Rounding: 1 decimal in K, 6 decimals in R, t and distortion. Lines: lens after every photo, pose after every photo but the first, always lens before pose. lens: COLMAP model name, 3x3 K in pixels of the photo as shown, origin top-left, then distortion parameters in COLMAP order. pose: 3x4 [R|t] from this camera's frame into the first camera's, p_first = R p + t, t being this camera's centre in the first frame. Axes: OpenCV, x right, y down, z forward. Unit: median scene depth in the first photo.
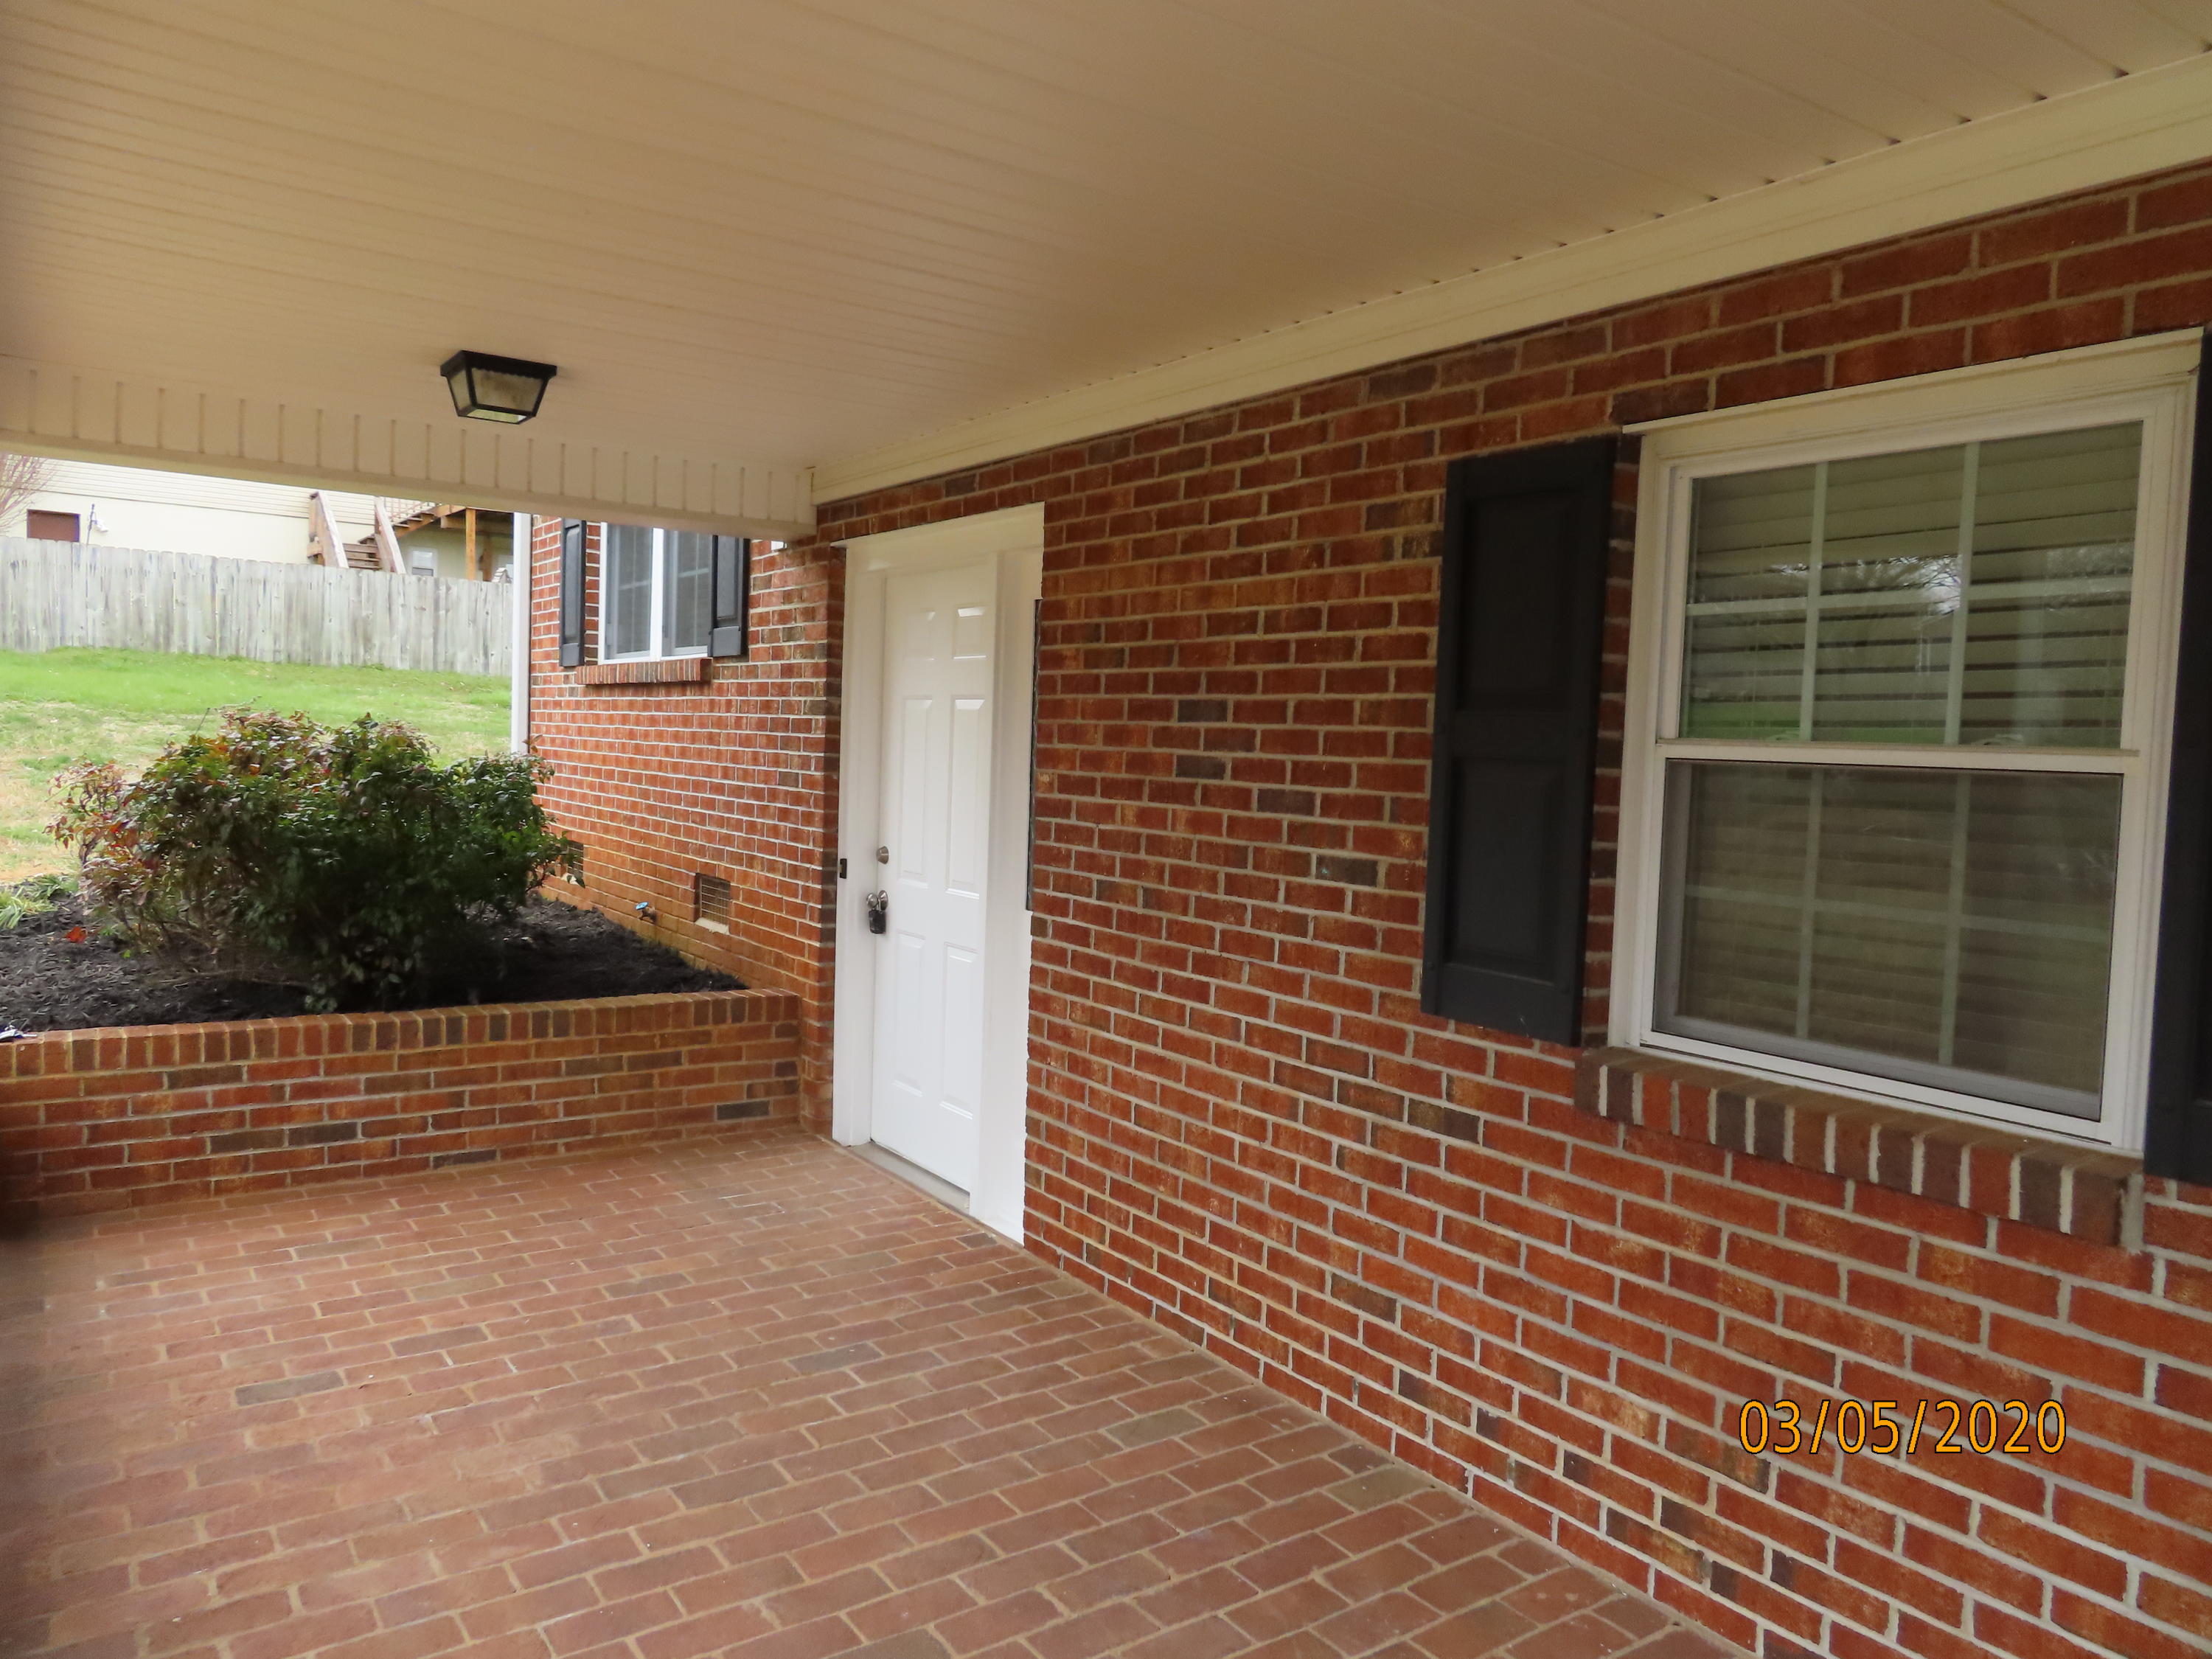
lens RADIAL K [[1565.7, 0, 1096.2], [0, 1565.7, 810.9], [0, 0, 1]] dist [-0.011464, -0.002945]
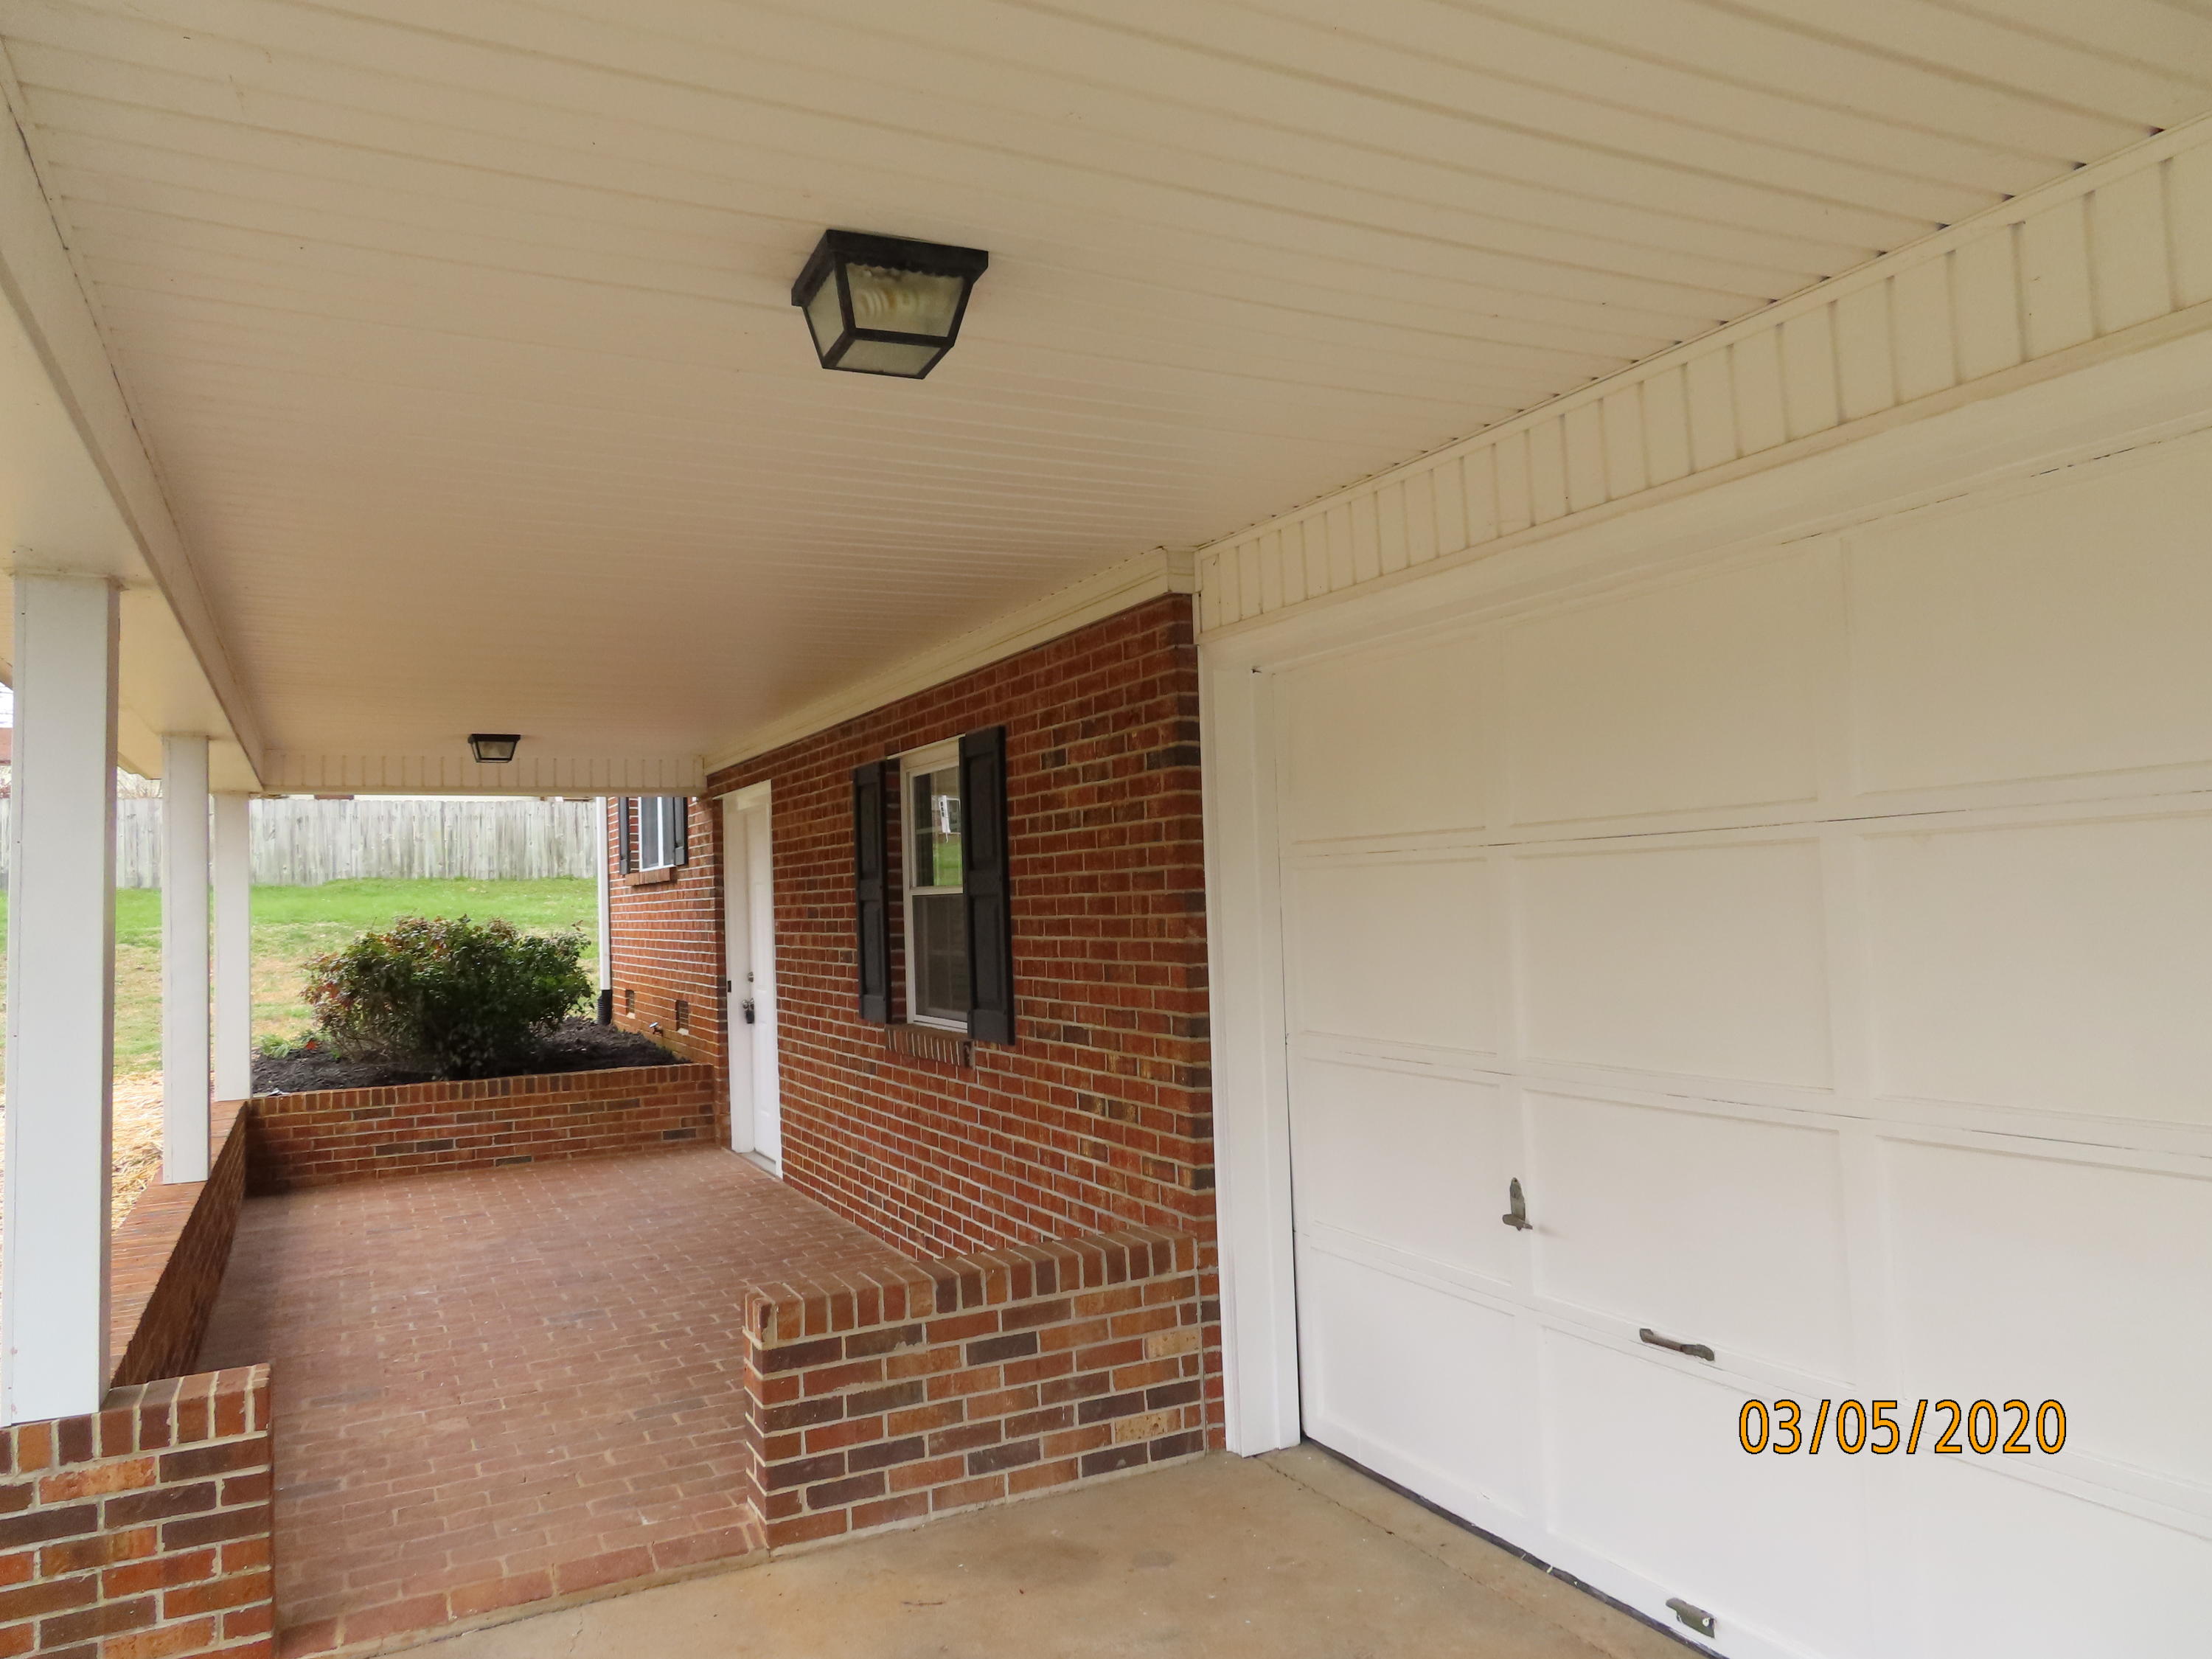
lens RADIAL K [[1565.7, 0, 1096.2], [0, 1565.7, 810.9], [0, 0, 1]] dist [-0.011464, -0.002945]
pose [[0.987045, -0.078813, -0.139752, 0.513634], [0.064272, 0.992321, -0.105678, 0.055867], [0.147008, 0.095327, 0.984531, -0.670589]]
